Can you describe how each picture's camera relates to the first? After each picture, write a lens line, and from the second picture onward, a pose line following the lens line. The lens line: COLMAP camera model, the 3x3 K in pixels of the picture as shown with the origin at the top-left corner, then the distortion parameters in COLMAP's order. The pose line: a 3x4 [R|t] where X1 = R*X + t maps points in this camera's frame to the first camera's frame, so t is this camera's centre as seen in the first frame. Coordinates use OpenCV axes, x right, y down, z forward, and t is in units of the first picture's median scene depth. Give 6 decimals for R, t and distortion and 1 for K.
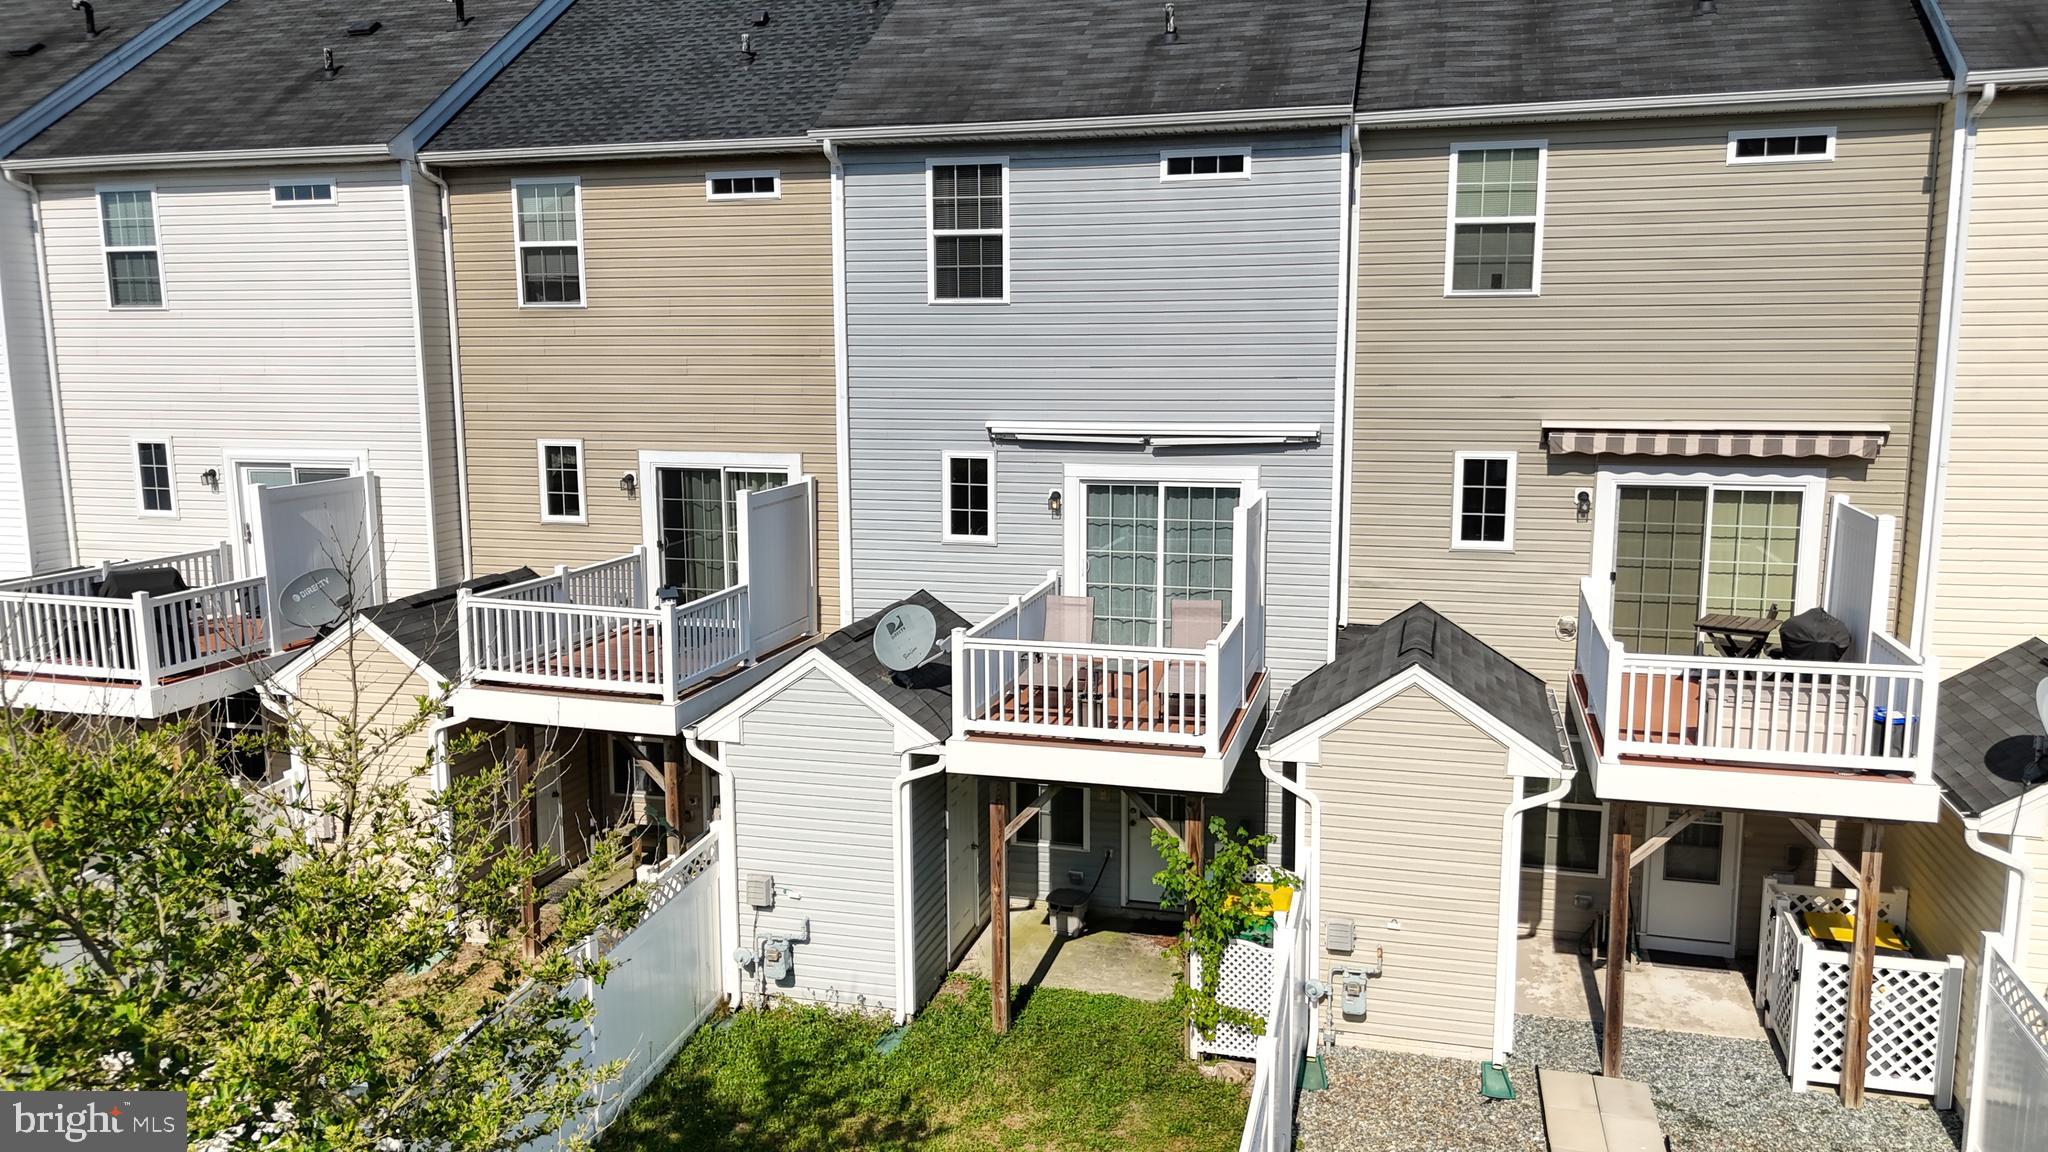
lens RADIAL K [[1515.4, 0, 1024.0], [0, 1515.4, 576.0], [0, 0, 1]] dist [0.012399, 0.003414]
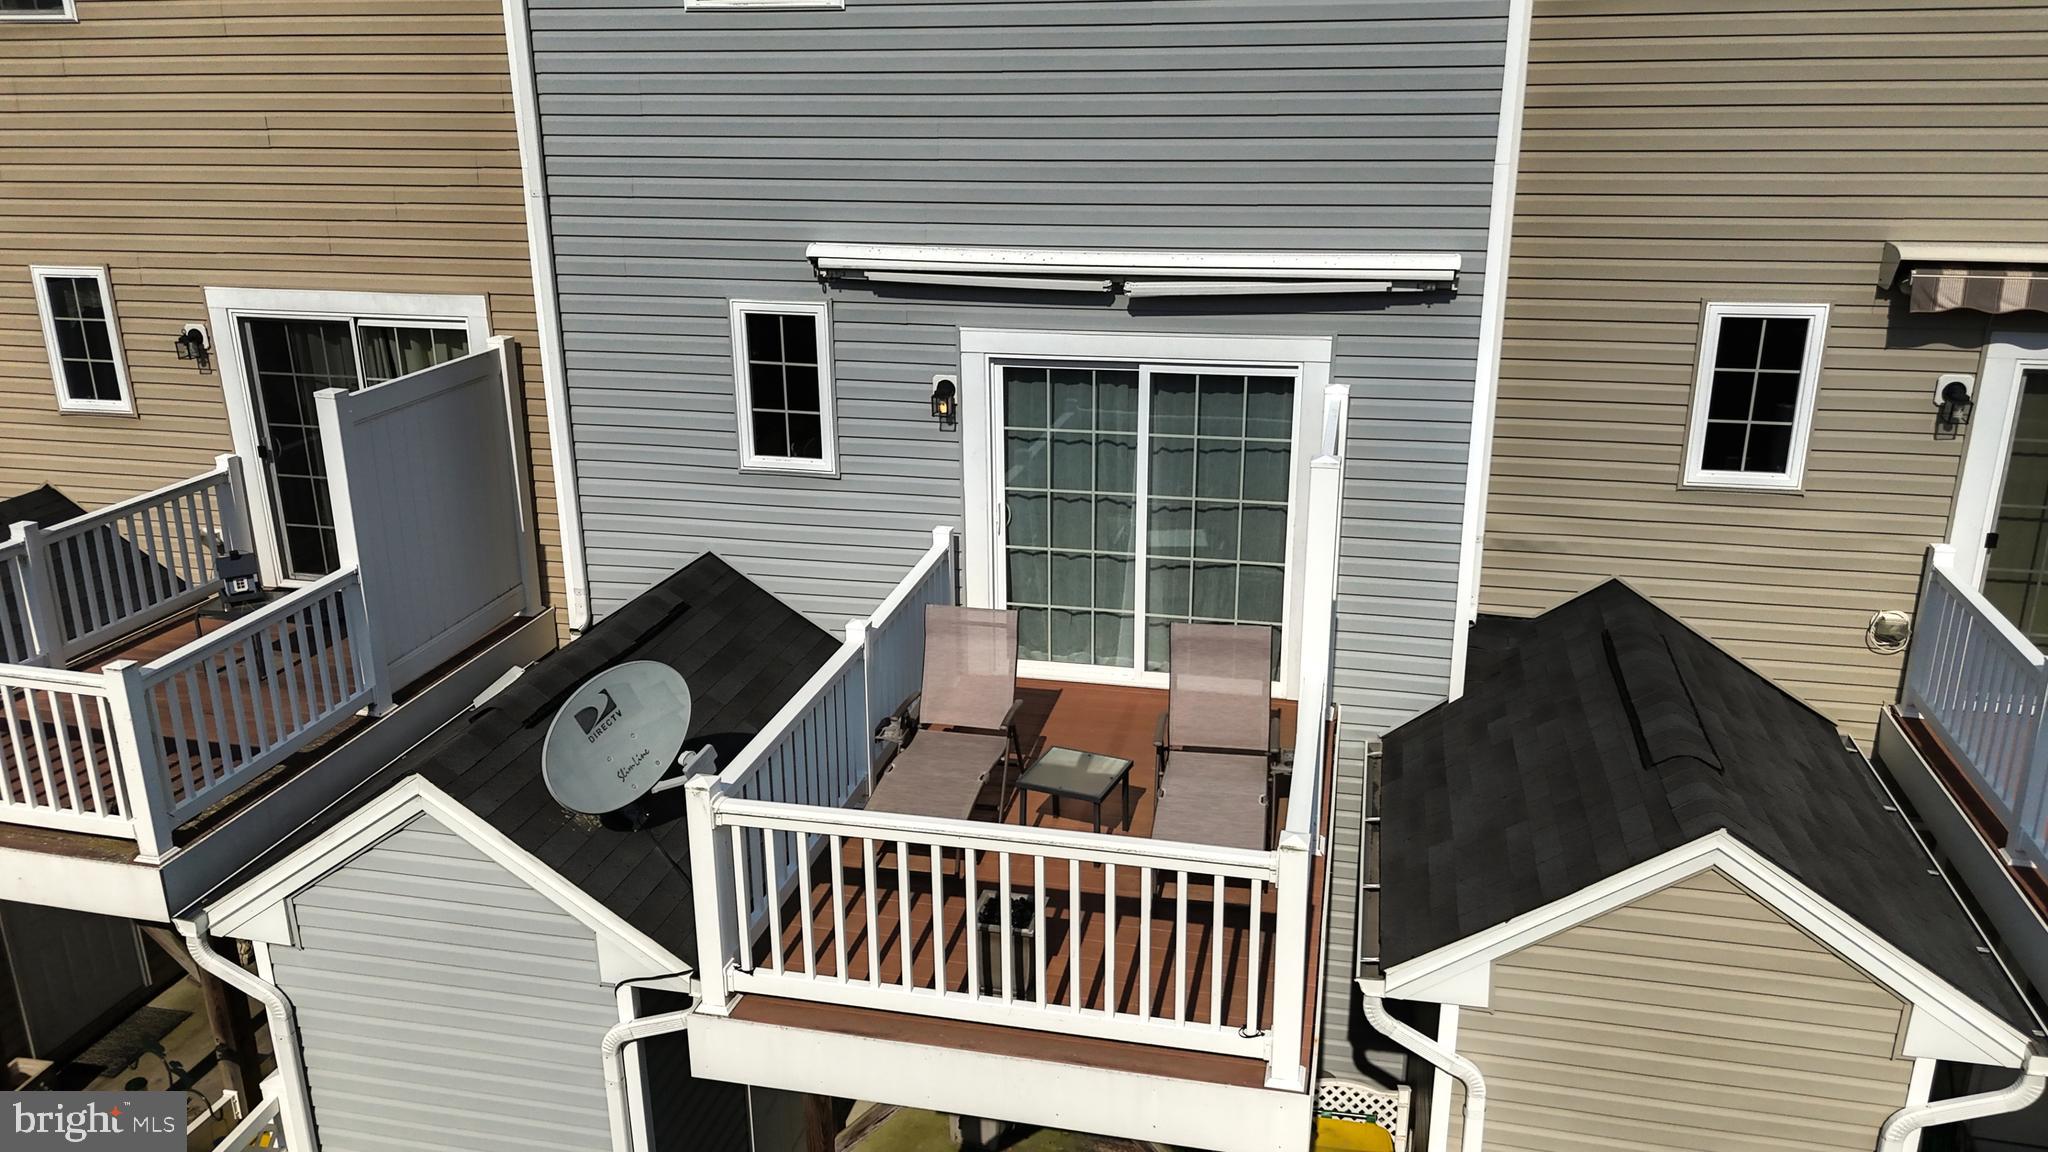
lens RADIAL K [[1515.4, 0, 1024.0], [0, 1515.4, 576.0], [0, 0, 1]] dist [0.012399, 0.003414]
pose [[0.999045, -0.016926, 0.040288, 0.027172], [0.009892, 0.985604, 0.168782, -0.079747], [-0.042565, -0.168222, 0.984830, 0.479068]]
